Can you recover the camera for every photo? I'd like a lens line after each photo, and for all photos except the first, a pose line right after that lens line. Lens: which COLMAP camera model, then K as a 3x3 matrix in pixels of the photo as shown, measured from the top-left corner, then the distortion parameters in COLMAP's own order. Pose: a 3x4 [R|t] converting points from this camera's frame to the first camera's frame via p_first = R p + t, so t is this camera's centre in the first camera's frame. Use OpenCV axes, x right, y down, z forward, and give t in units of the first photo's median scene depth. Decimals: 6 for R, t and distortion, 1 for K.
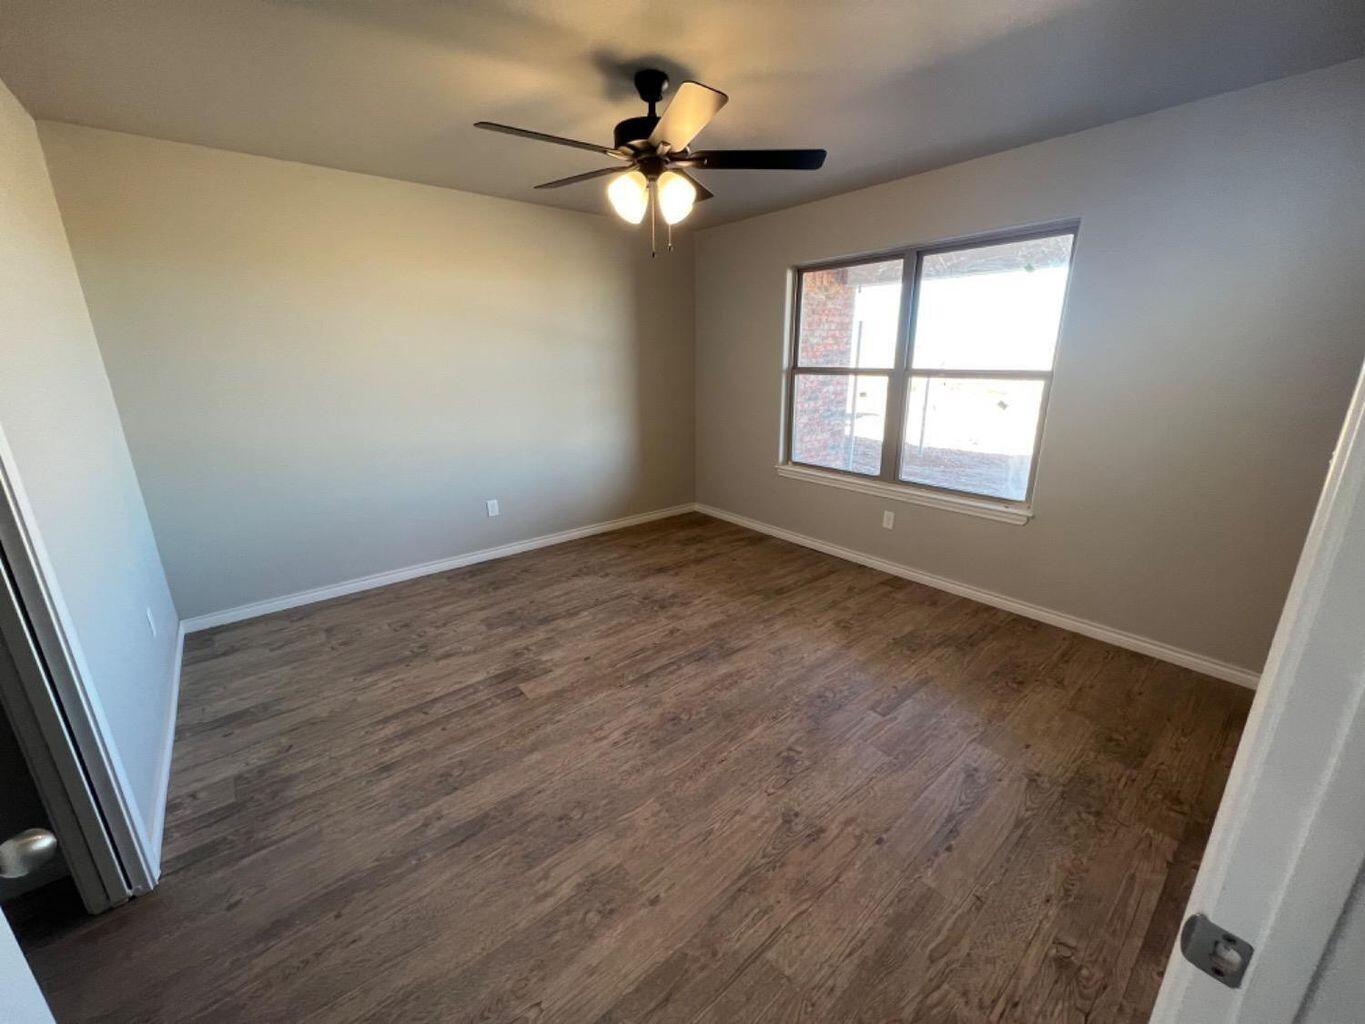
lens RADIAL K [[543.8, 0, 683.0], [0, 543.8, 506.3], [0, 0, 1]] dist [0.000295, 0.001061]
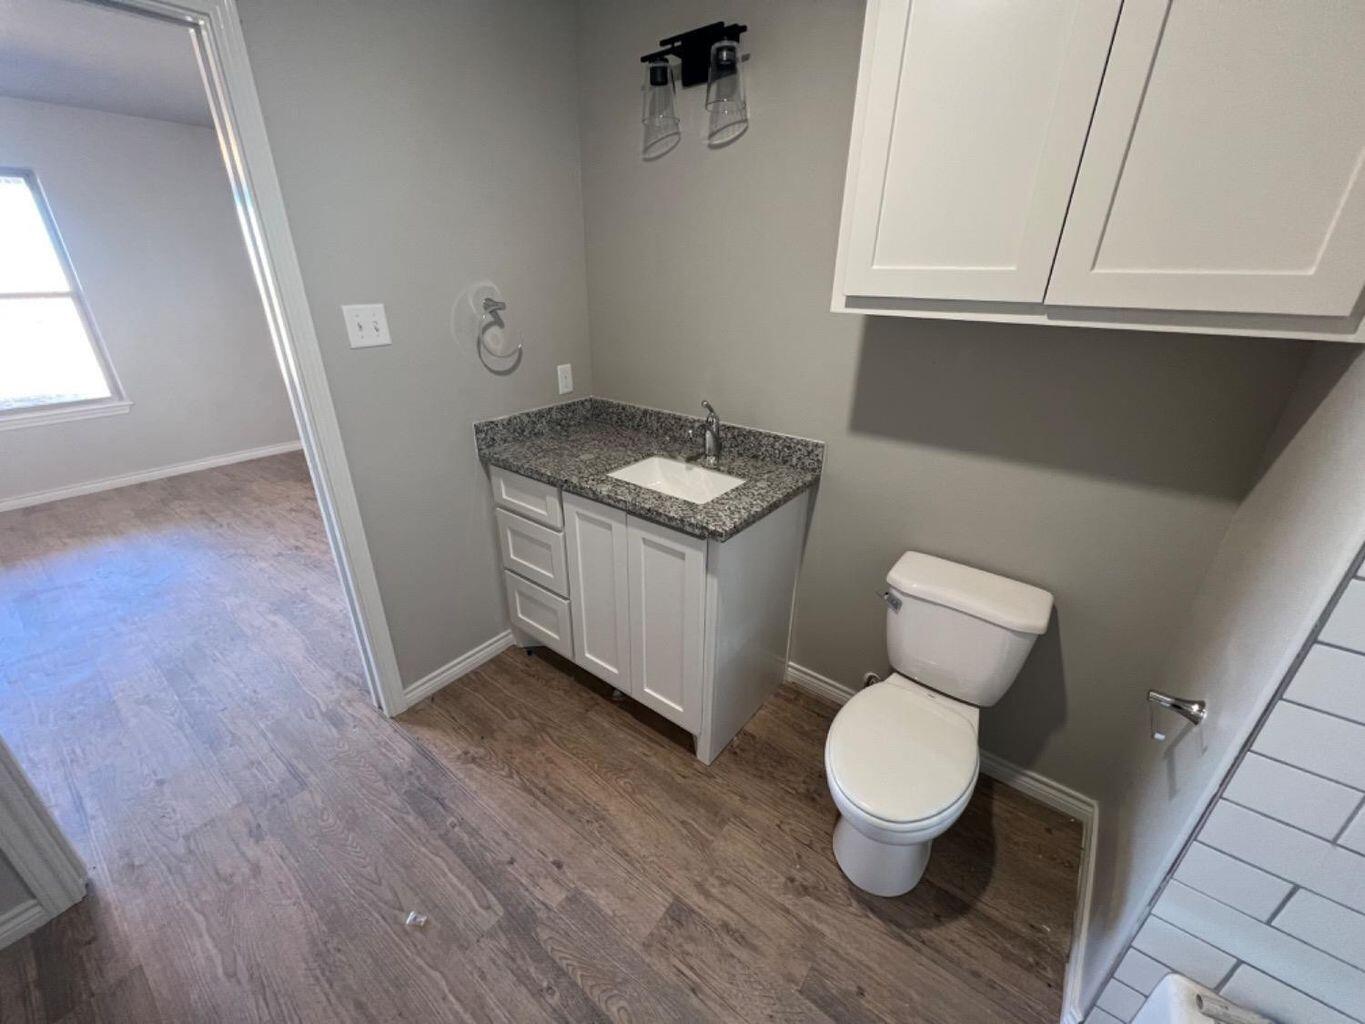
lens RADIAL K [[543.8, 0, 679.6], [0, 543.8, 512.0], [0, 0, 1]] dist [0.000295, 0.001061]
pose [[-0.219440, -0.383828, 0.896952, -0.983600], [0.260832, 0.862815, 0.433033, 0.020676], [-0.940113, 0.328978, -0.089221, -0.056639]]
